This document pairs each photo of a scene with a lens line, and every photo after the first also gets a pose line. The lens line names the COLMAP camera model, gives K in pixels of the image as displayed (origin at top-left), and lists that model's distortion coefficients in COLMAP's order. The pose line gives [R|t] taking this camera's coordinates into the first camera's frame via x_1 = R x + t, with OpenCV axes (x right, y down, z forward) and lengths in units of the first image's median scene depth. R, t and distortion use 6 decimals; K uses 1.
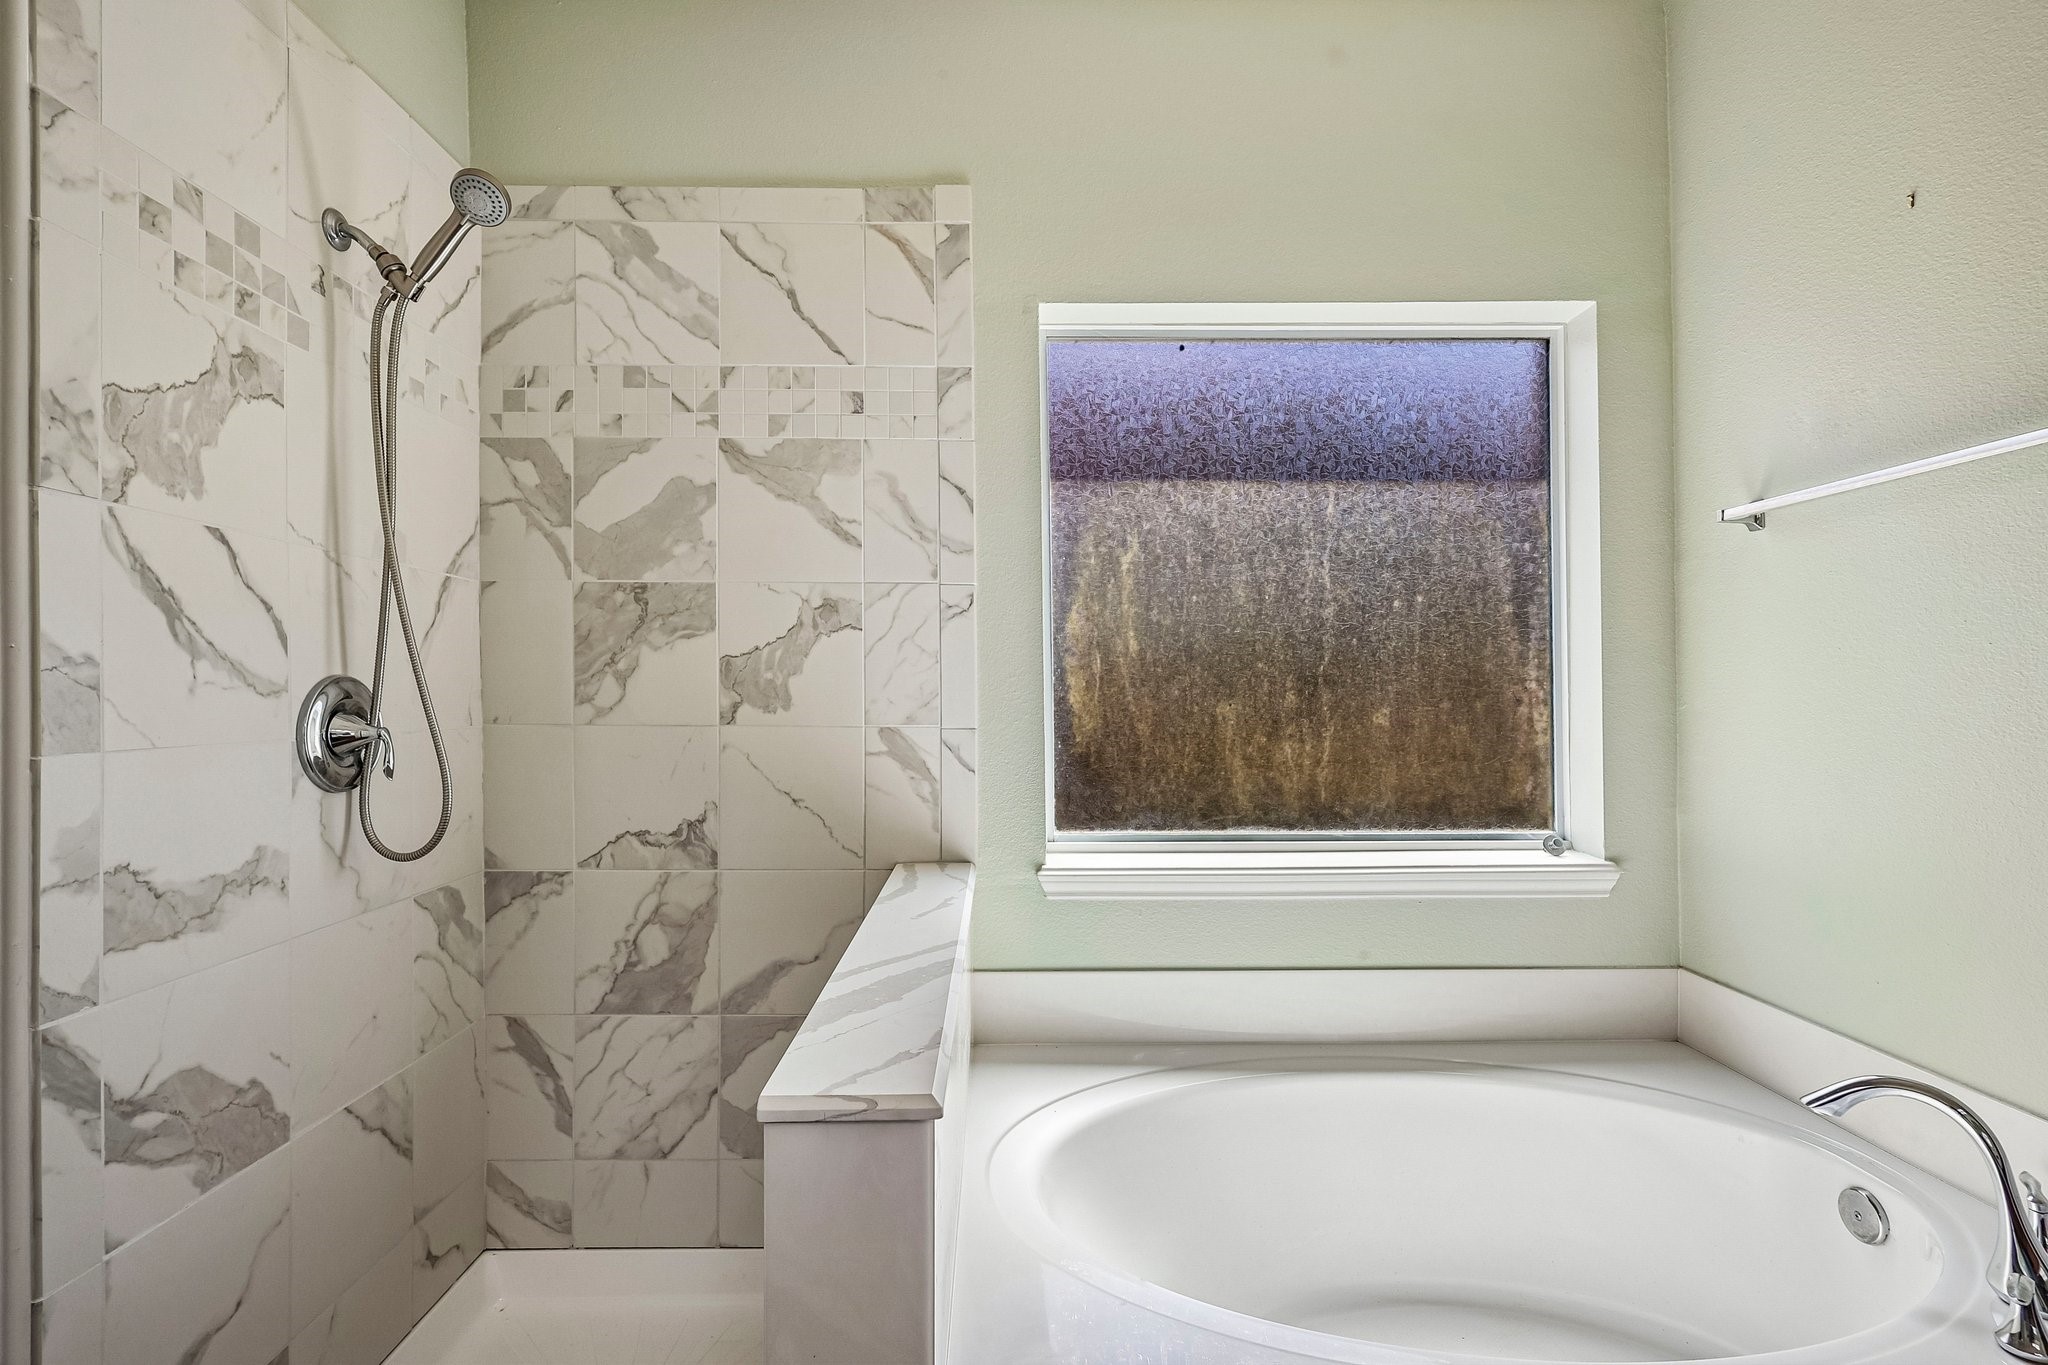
lens RADIAL K [[953.0, 0, 1016.8], [0, 953.0, 681.2], [0, 0, 1]] dist [-0.005405, 0.001403]
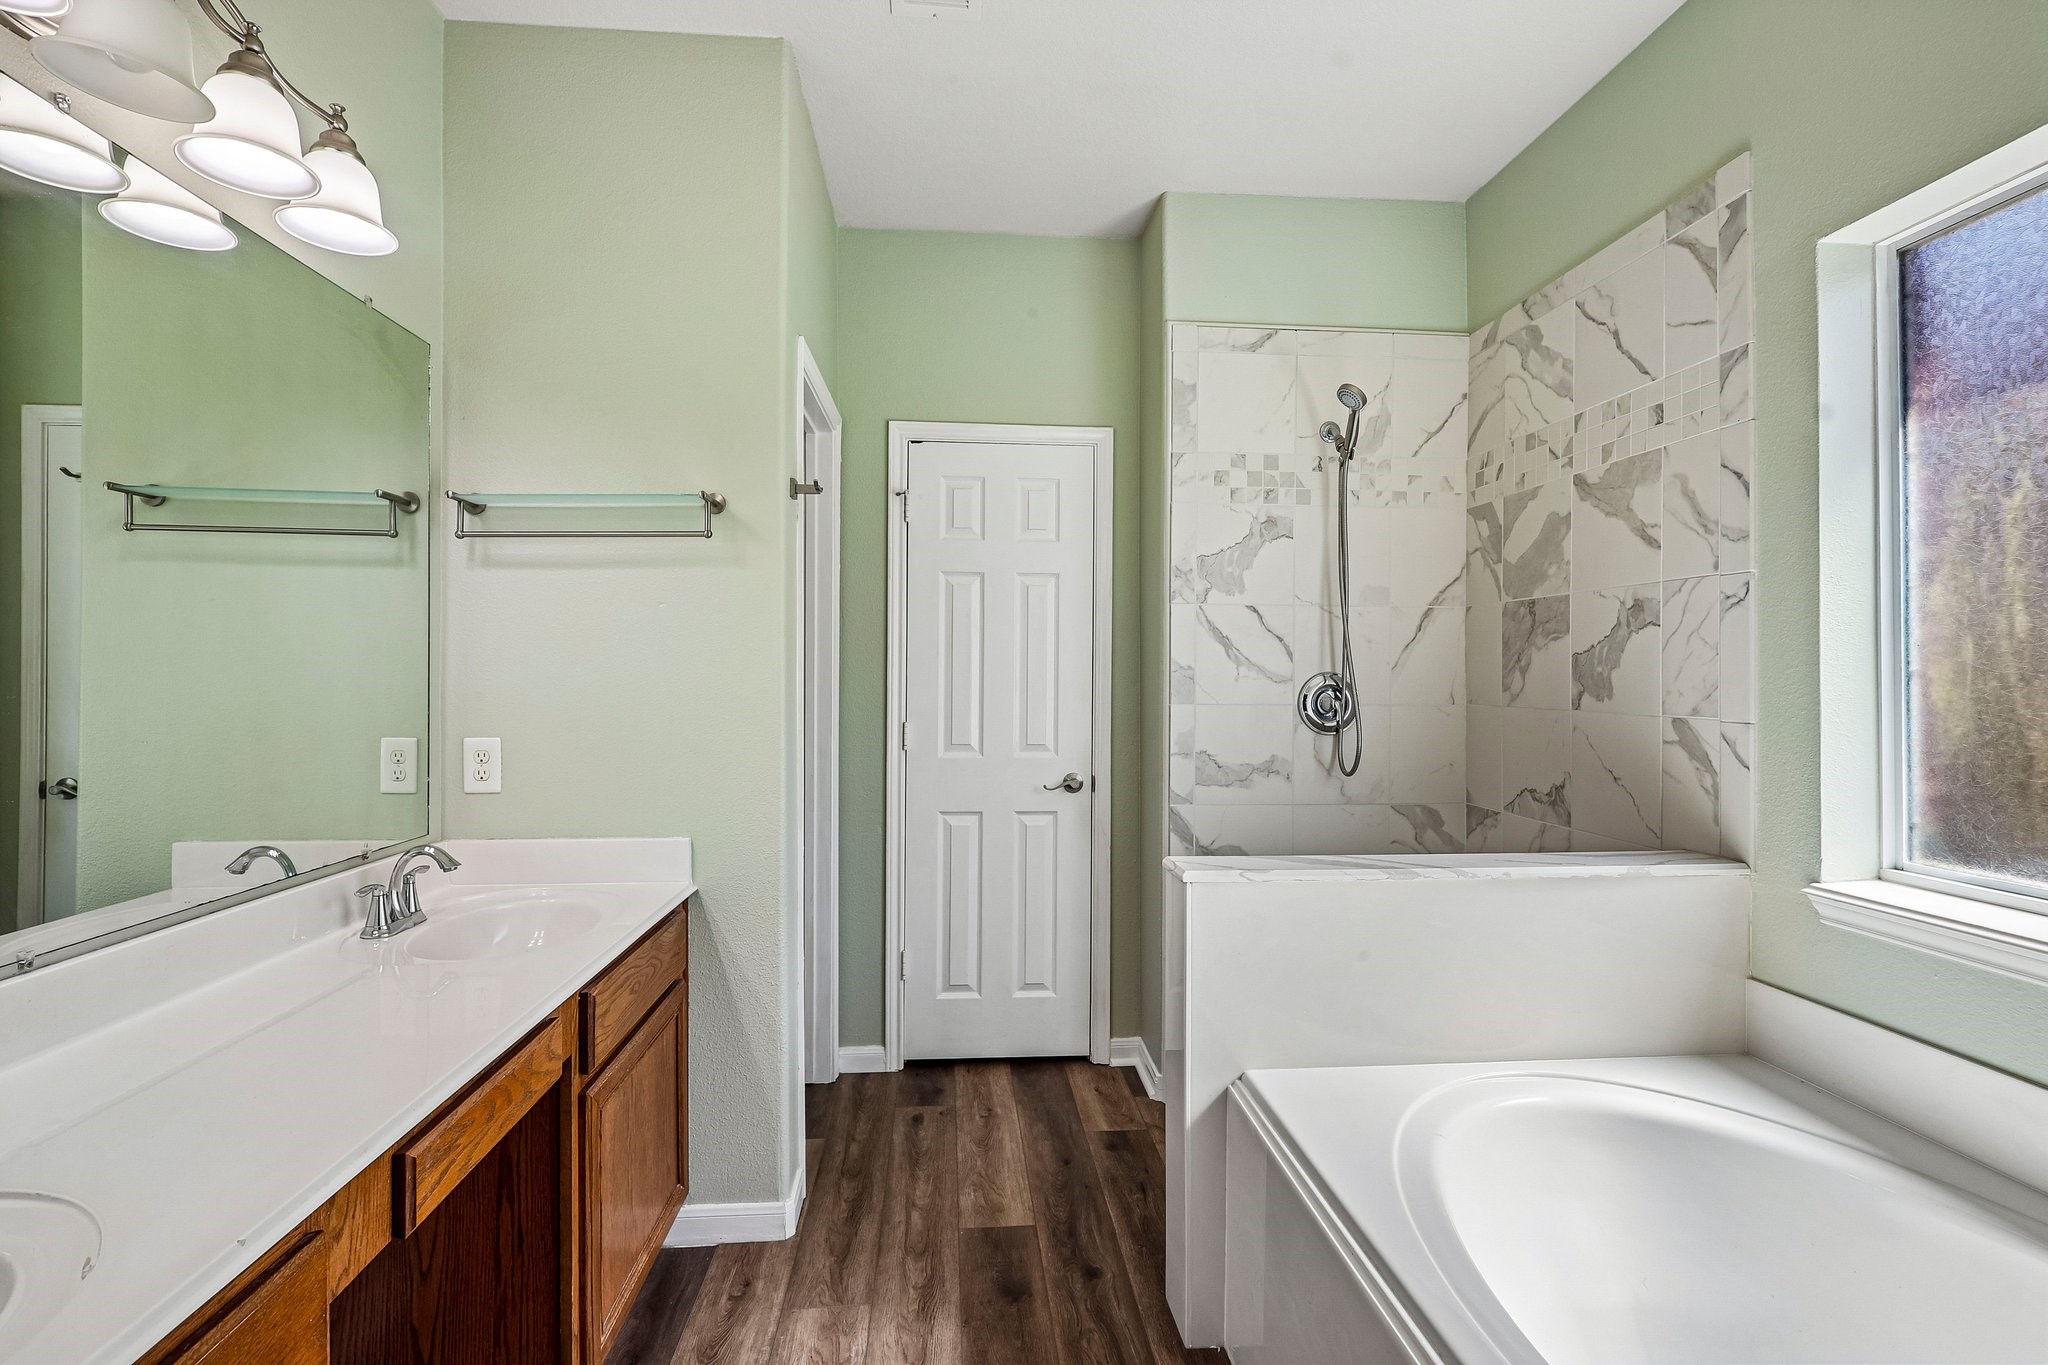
lens RADIAL K [[953.0, 0, 1016.8], [0, 953.0, 681.2], [0, 0, 1]] dist [-0.005405, 0.001403]
pose [[0.060388, 0.004121, -0.998166, 0.863054], [0.004176, 0.999982, 0.004381, 0.000548], [0.998166, -0.004433, 0.060370, 0.214752]]
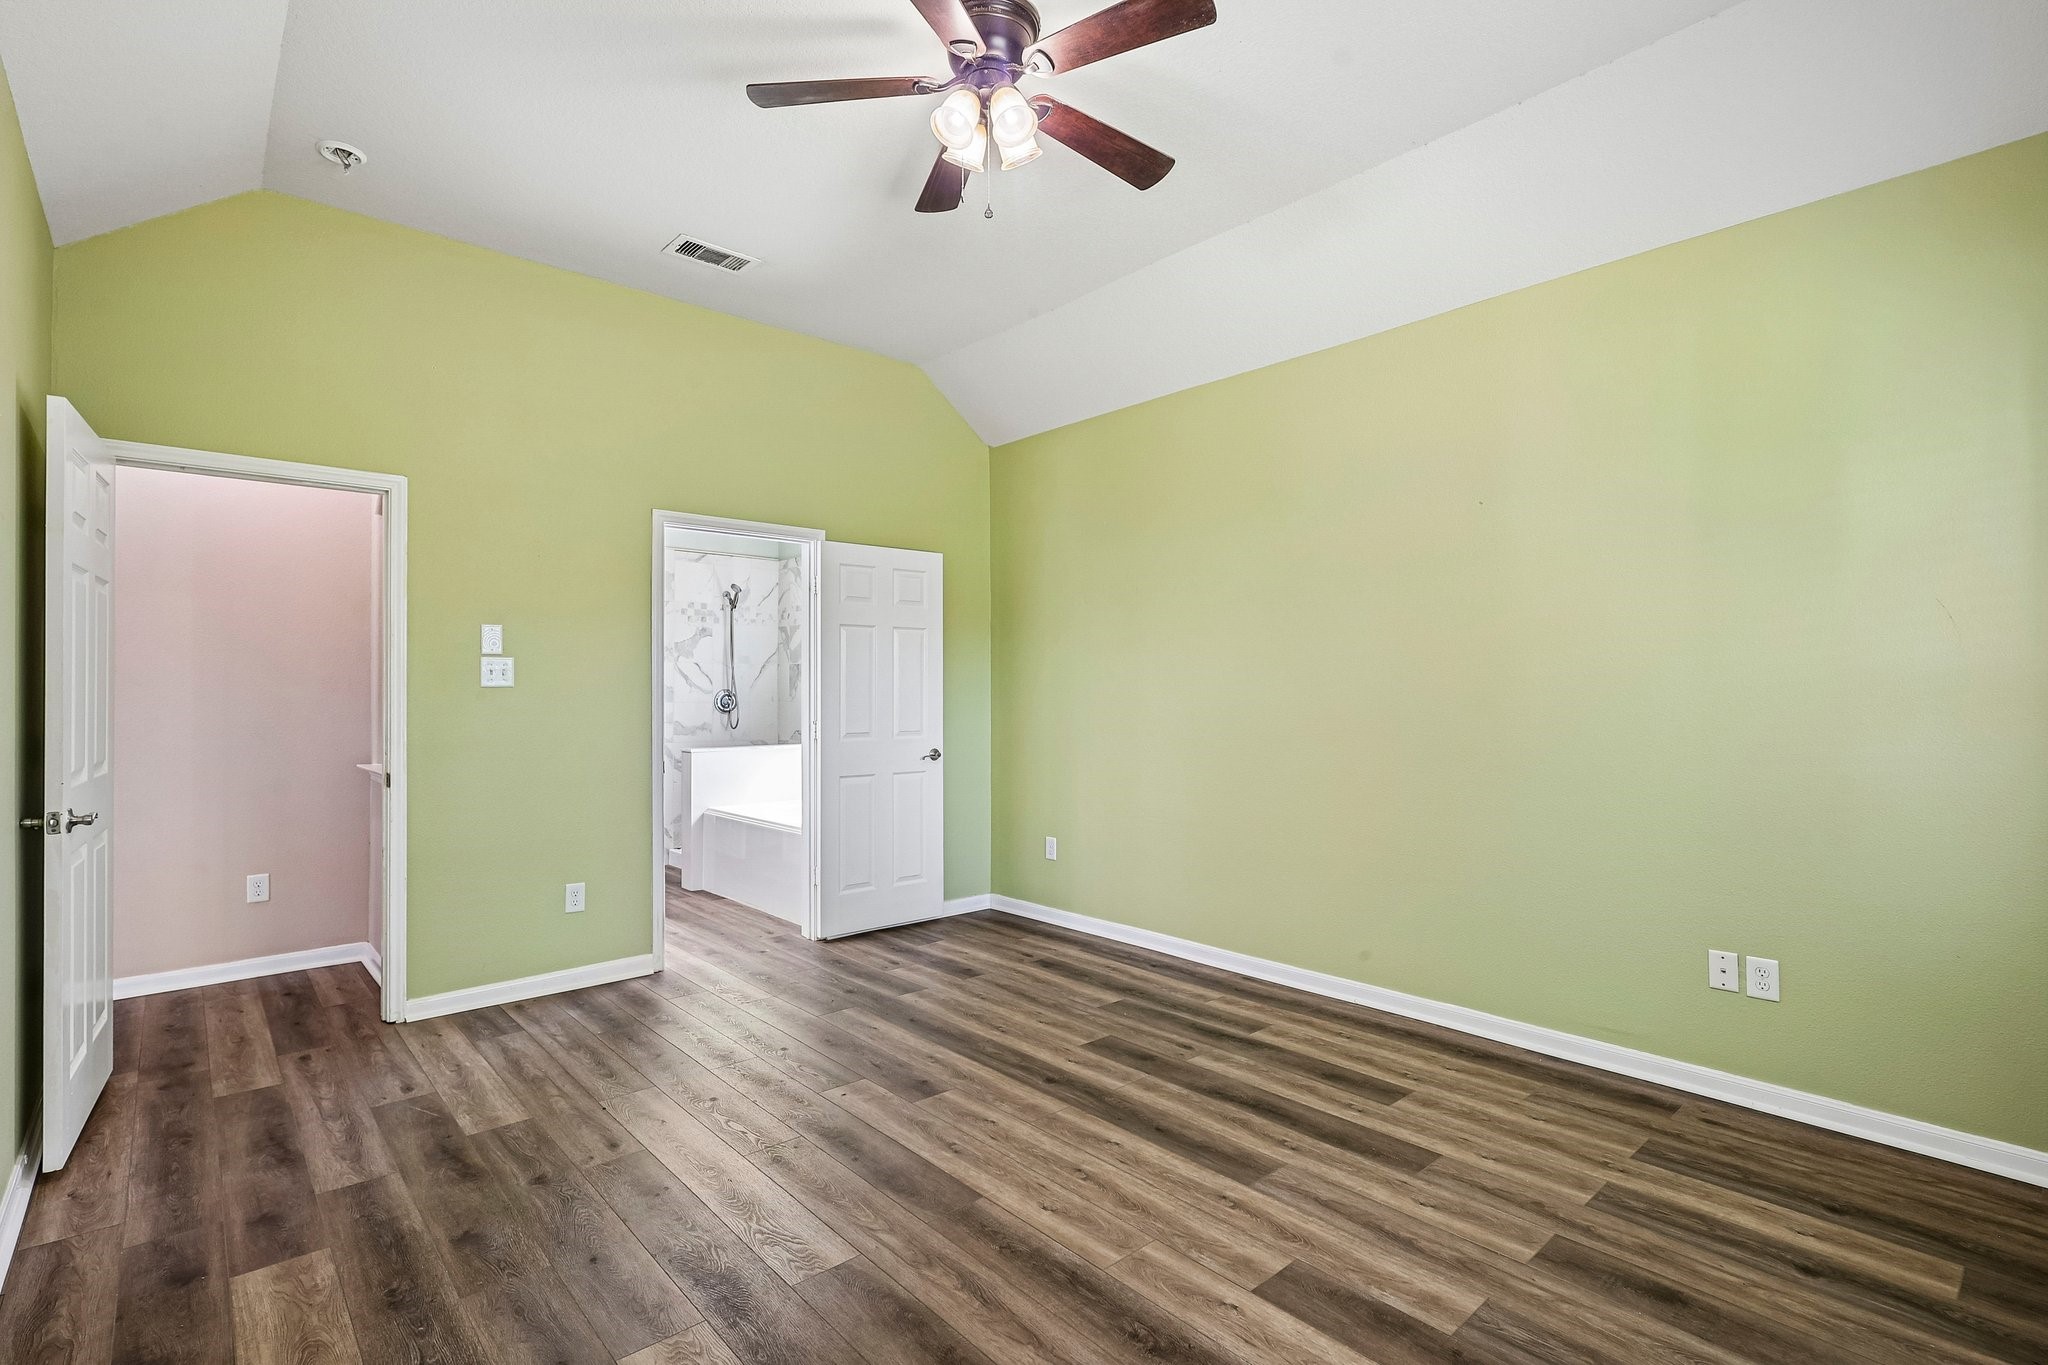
lens RADIAL K [[953.0, 0, 1016.8], [0, 953.0, 681.2], [0, 0, 1]] dist [-0.005405, 0.001403]
pose [[0.649064, -0.004919, -0.760718, 2.988733], [0.003054, 0.999988, -0.003860, -0.018582], [0.760728, 0.000183, 0.649071, -0.765243]]
